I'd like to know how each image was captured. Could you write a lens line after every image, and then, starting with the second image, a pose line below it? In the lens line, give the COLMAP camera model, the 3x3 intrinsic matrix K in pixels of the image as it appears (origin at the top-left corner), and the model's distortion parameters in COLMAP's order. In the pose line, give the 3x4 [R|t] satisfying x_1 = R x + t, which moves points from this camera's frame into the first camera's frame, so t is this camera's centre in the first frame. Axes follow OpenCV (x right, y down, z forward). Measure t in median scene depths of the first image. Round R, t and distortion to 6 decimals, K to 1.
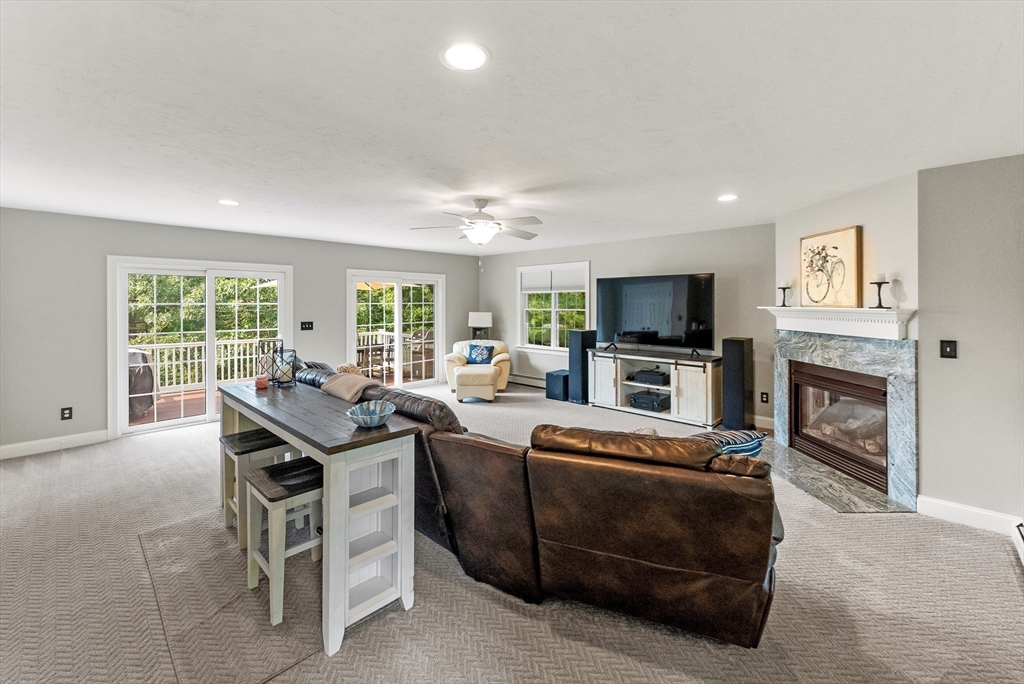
lens RADIAL K [[423.1, 0, 518.3], [0, 423.1, 304.2], [0, 0, 1]] dist [0.000600, 0.000012]
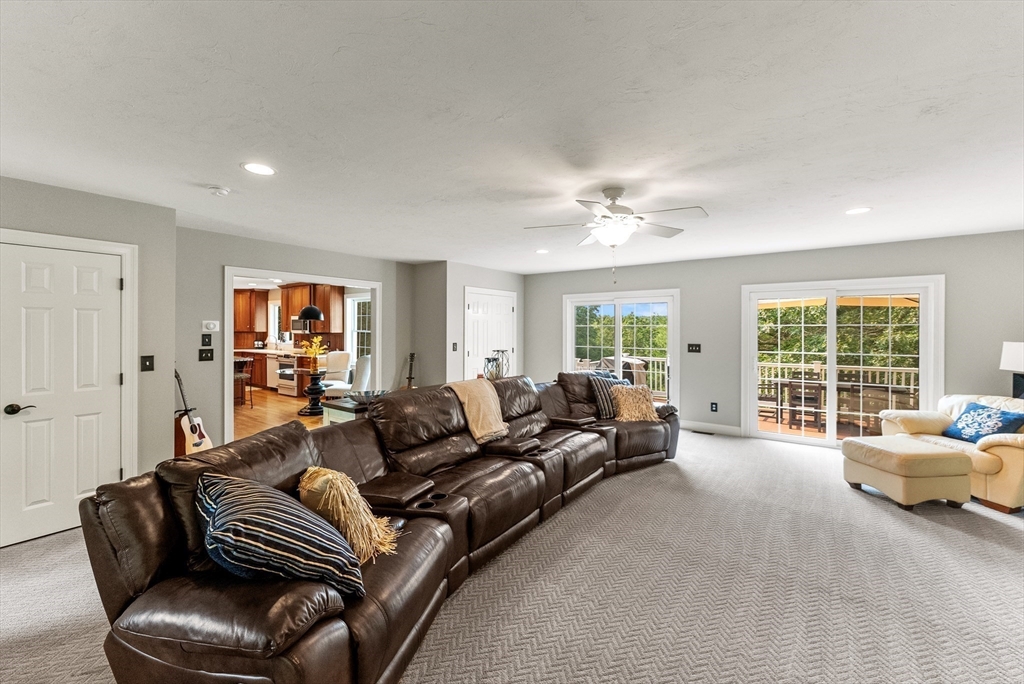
lens RADIAL K [[415.7, 0, 507.8], [0, 415.7, 339.0], [0, 0, 1]] dist [0.000606, 0.000134]
pose [[0.132064, 0.030511, -0.990771, 0.609798], [-0.000100, 0.999527, 0.030767, 0.000377], [0.991241, -0.003964, 0.132005, 0.683282]]
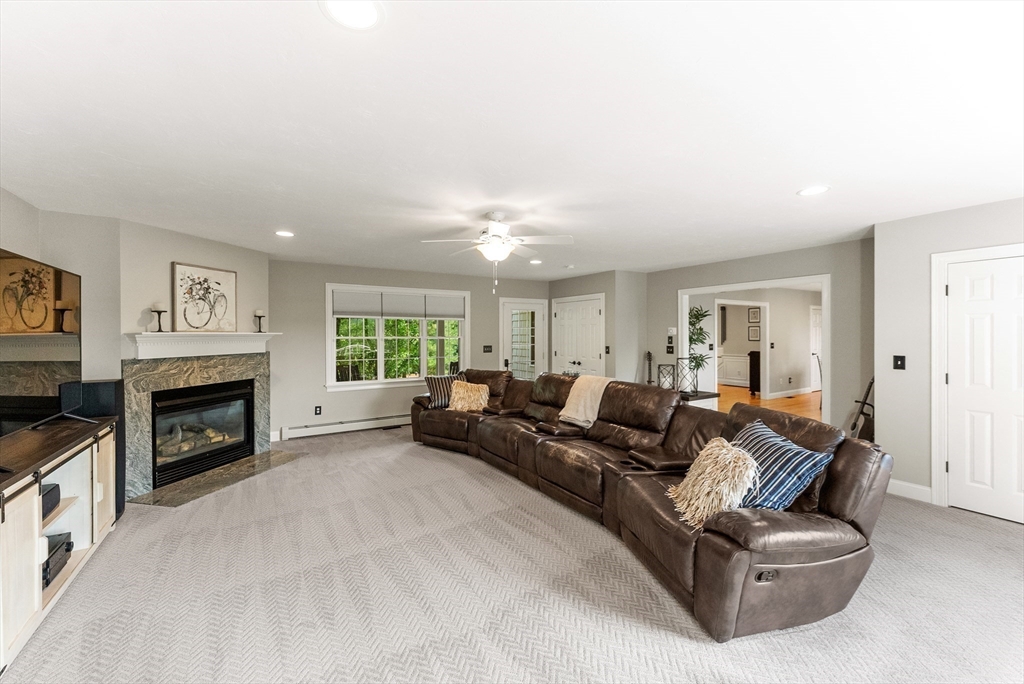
lens RADIAL K [[415.7, 0, 507.8], [0, 415.7, 339.0], [0, 0, 1]] dist [0.000606, 0.000134]
pose [[-0.966761, -0.000114, 0.255681, -0.327900], [0.002041, 0.999965, 0.008162, 0.016098], [-0.255673, 0.008413, -0.966727, 1.779940]]
